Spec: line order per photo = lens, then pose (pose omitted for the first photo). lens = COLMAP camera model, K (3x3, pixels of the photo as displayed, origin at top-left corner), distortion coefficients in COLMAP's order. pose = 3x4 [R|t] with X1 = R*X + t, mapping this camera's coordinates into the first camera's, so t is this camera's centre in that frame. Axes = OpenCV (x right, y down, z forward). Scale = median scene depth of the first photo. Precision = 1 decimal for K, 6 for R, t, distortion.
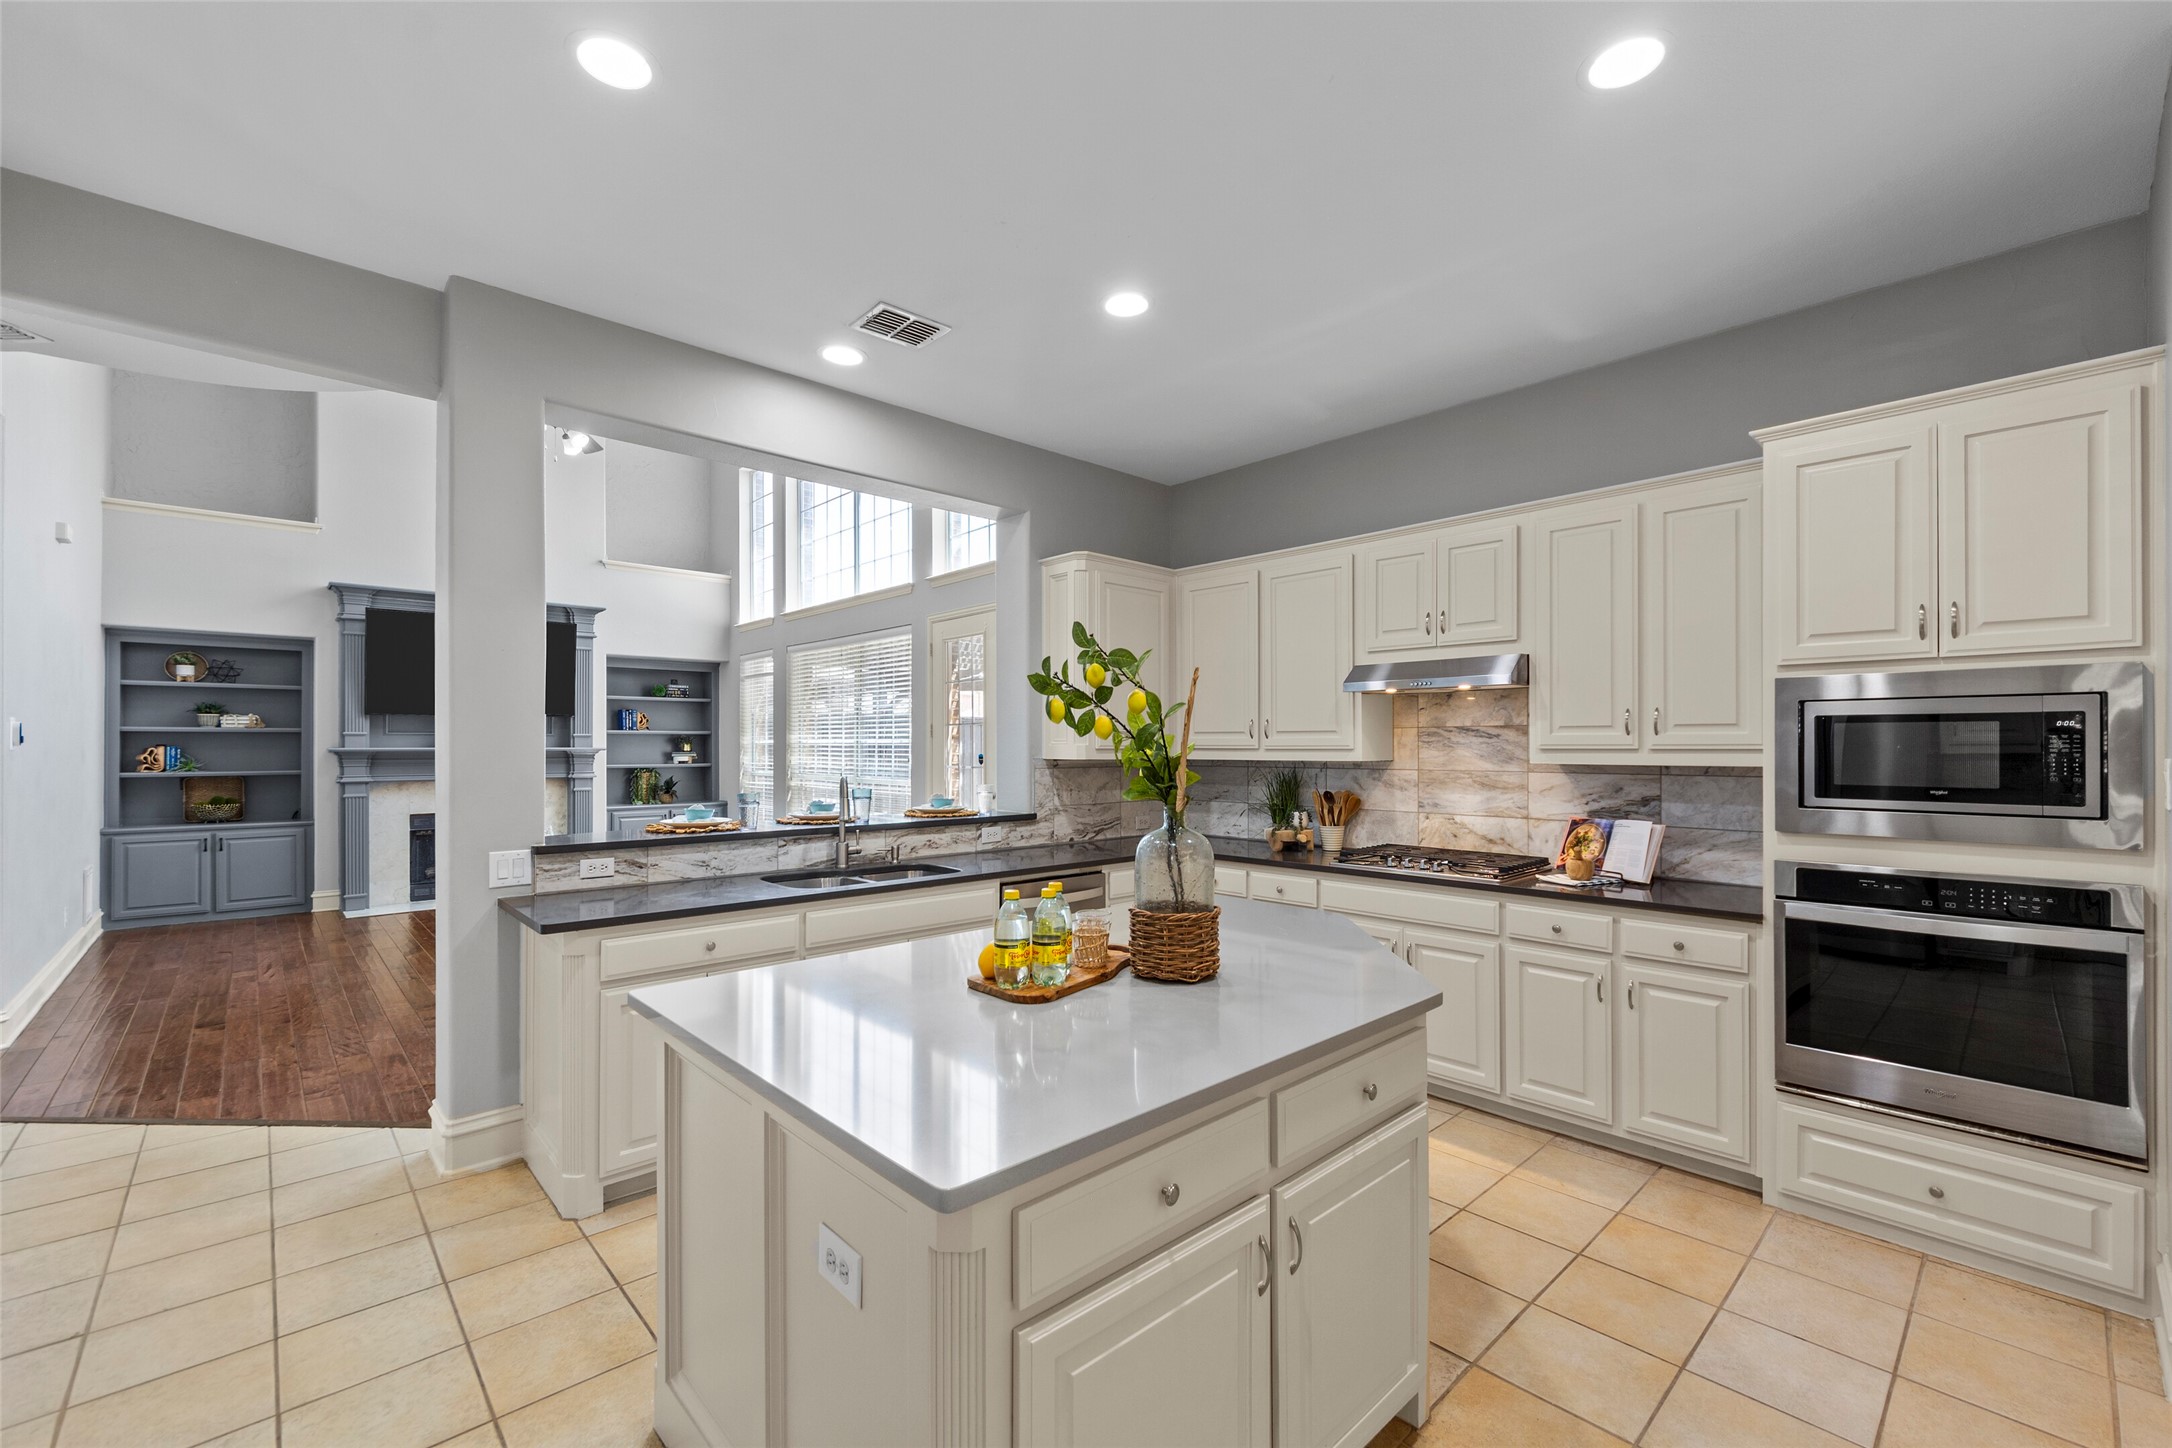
lens RADIAL K [[897.3, 0, 1087.6], [0, 897.3, 740.7], [0, 0, 1]] dist [-0.002075, -0.000542]
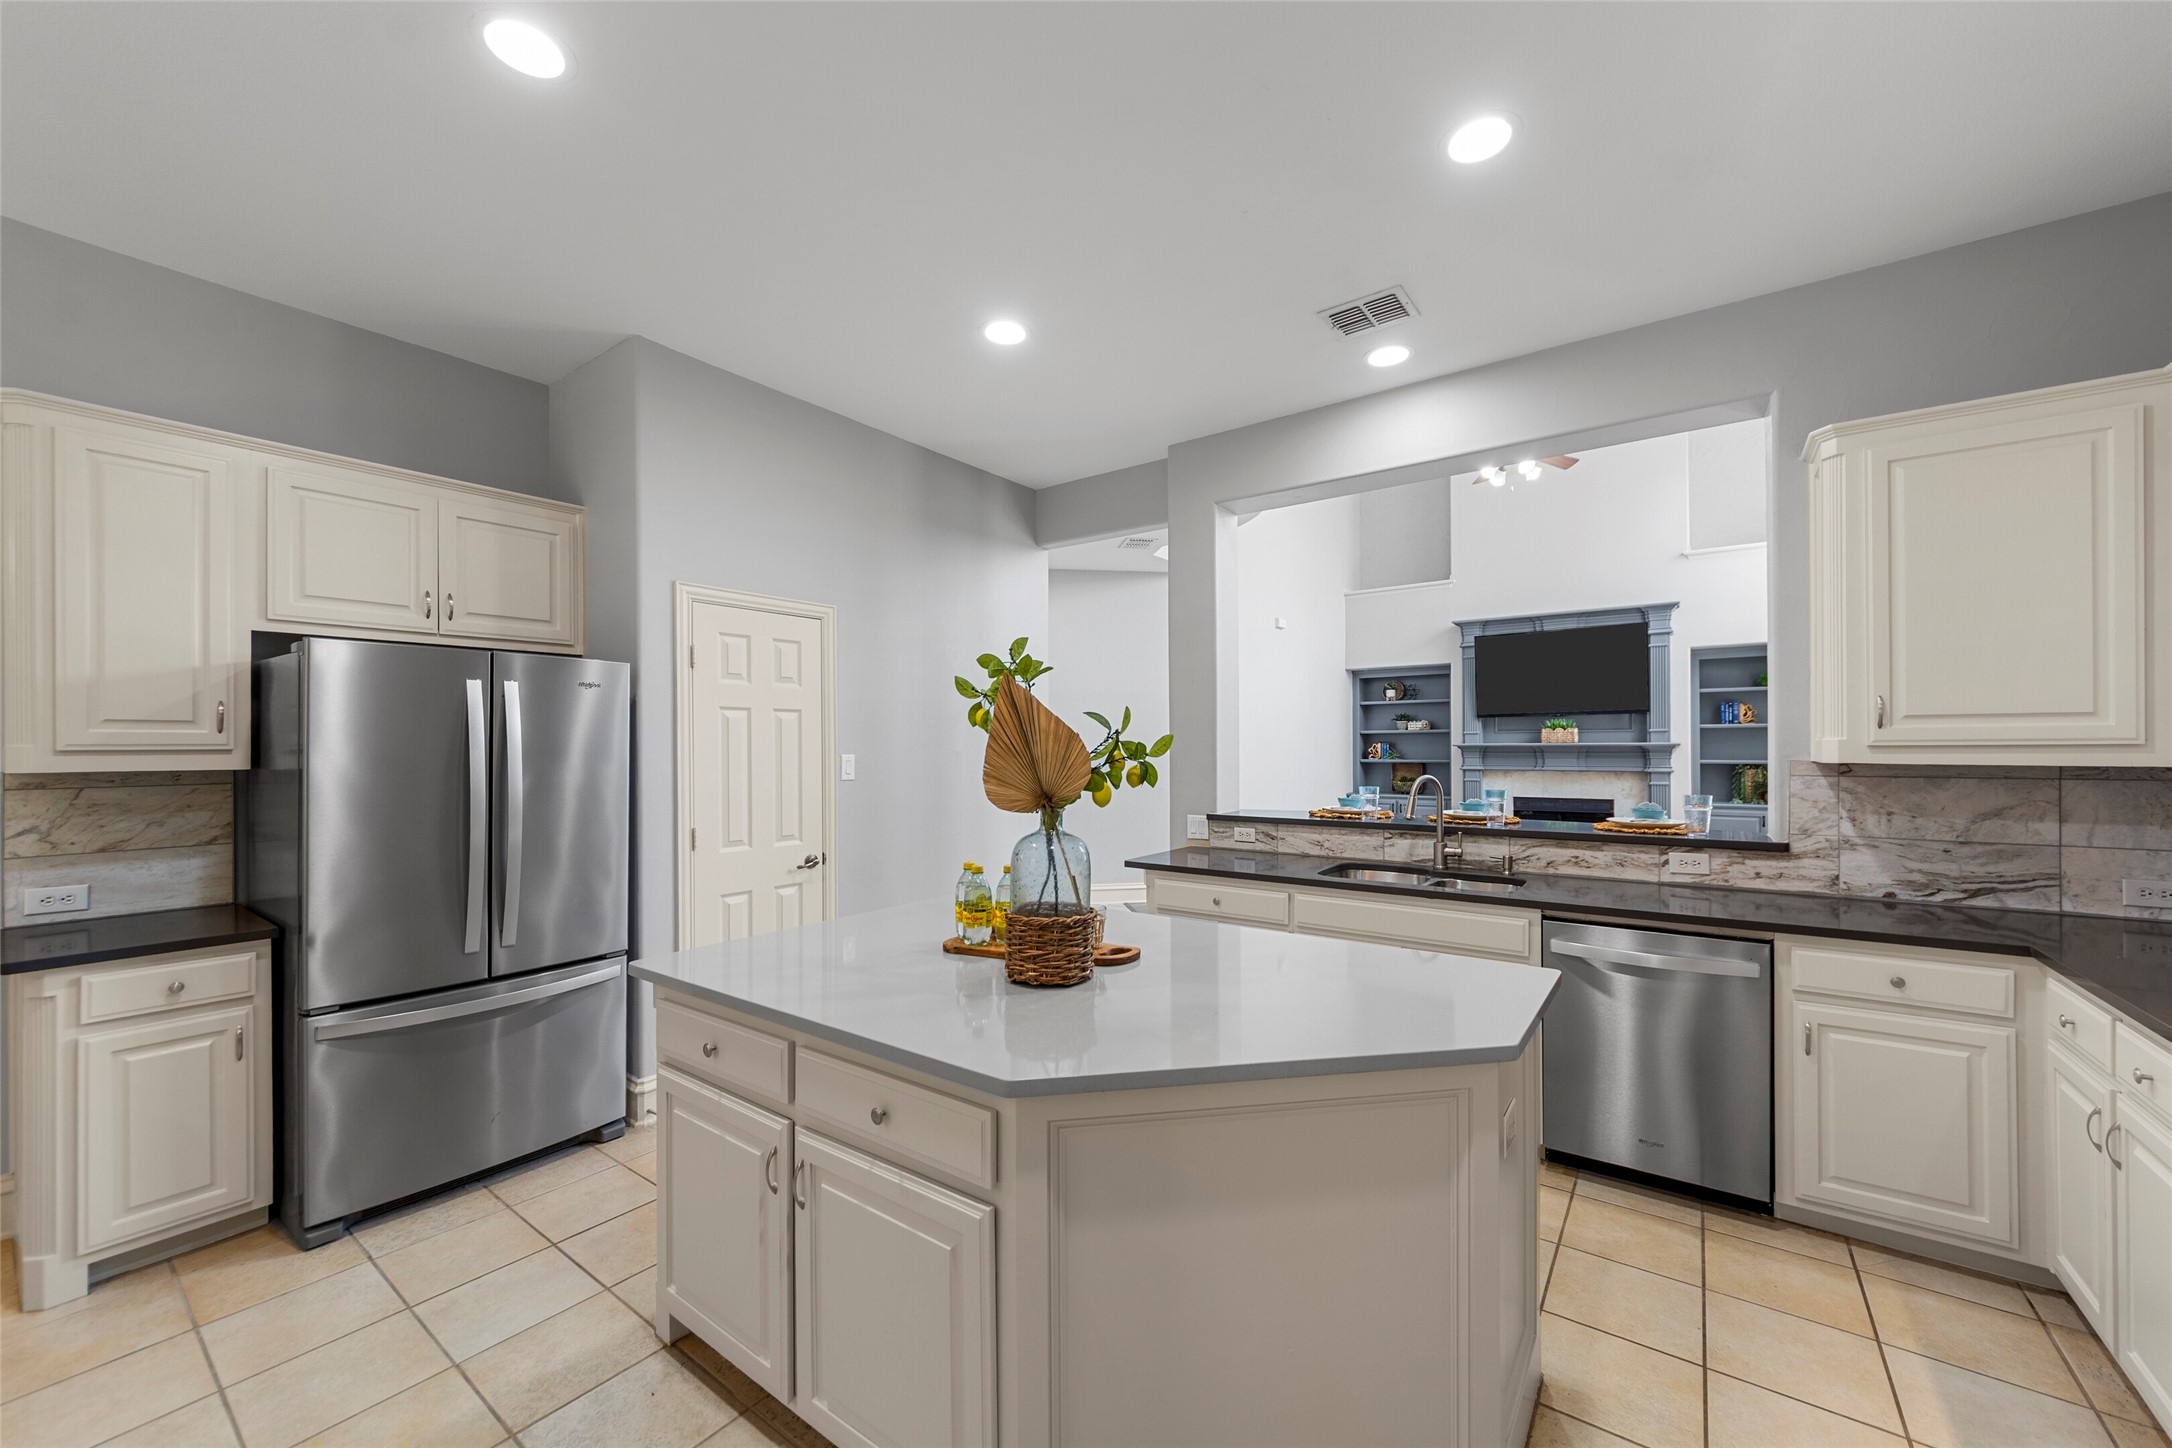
lens RADIAL K [[809.0, 0, 1088.1], [0, 809.0, 743.4], [0, 0, 1]] dist [-0.009979, -0.000063]
pose [[0.189295, -0.002077, -0.981918, 0.251887], [0.012428, 0.999923, 0.000281, 0.000398], [0.981842, -0.012256, 0.189306, 0.224515]]
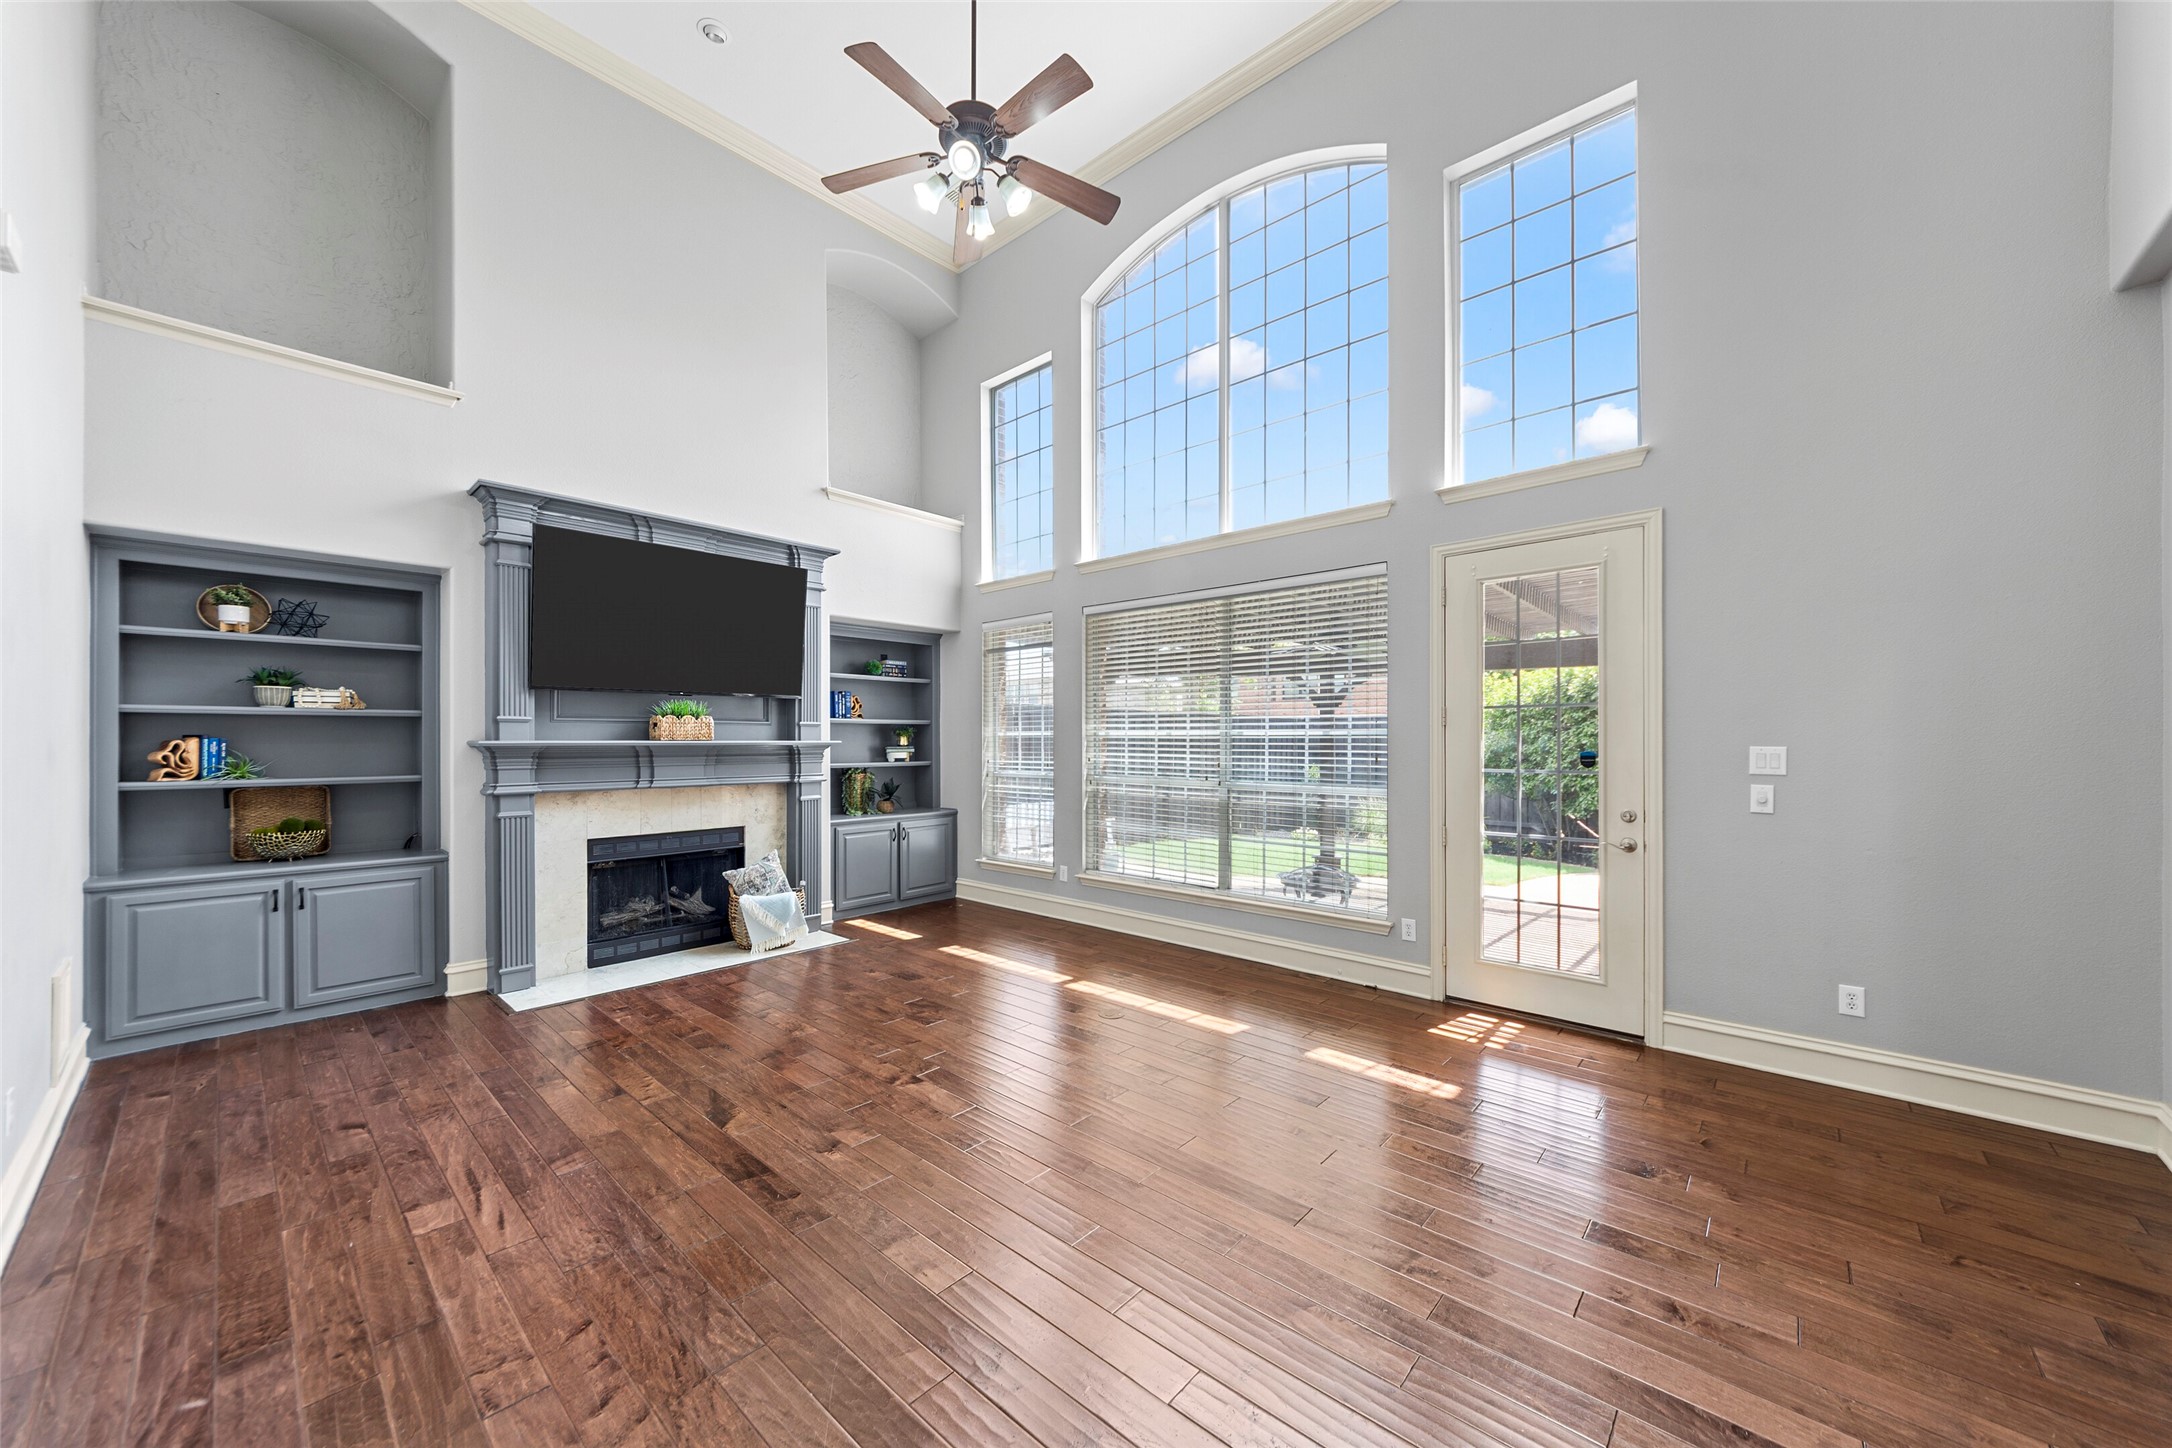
lens RADIAL K [[781.2, 0, 1079.1], [0, 781.2, 740.7], [0, 0, 1]] dist [0.000483, 0.000244]
pose [[0.996796, -0.000625, 0.079981, -0.469304], [0.000254, 0.999989, 0.004650, 0.005721], [-0.079983, -0.004615, 0.996786, 0.415293]]
